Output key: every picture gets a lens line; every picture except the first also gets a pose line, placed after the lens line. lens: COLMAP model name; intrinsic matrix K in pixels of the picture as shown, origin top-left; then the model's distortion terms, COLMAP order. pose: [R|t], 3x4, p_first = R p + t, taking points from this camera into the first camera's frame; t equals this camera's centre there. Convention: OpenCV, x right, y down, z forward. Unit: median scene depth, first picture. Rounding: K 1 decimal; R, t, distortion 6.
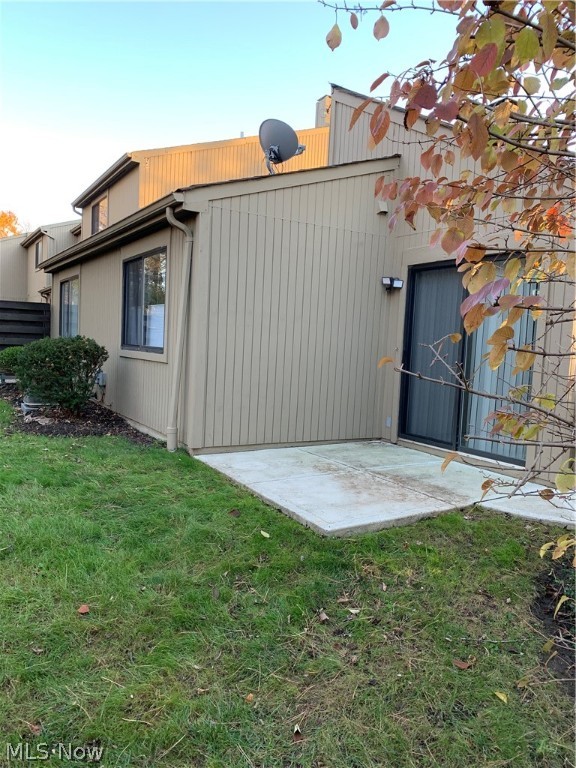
lens RADIAL K [[590.5, 0, 287.2], [0, 590.5, 384.7], [0, 0, 1]] dist [0.021967, -0.010013]
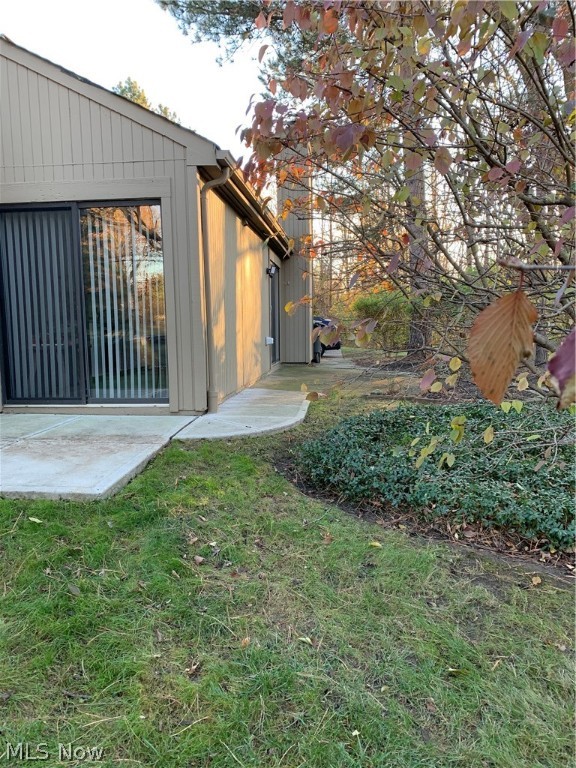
lens RADIAL K [[590.5, 0, 287.2], [0, 590.5, 384.7], [0, 0, 1]] dist [0.021967, -0.010013]
pose [[0.589051, -0.140571, 0.795776, -0.266955], [0.100552, 0.989851, 0.100423, 0.014610], [-0.801816, 0.020863, 0.597207, 0.142849]]
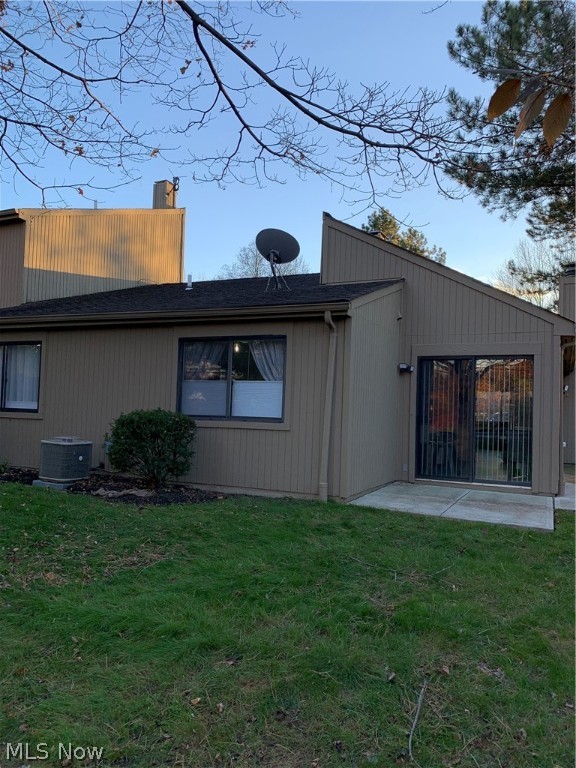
lens RADIAL K [[590.5, 0, 287.2], [0, 590.5, 384.7], [0, 0, 1]] dist [0.021967, -0.010013]
pose [[0.825790, 0.007439, 0.563929, -0.873838], [0.044524, 0.995932, -0.078336, -0.035055], [-0.562218, 0.089797, 0.822100, 0.006682]]
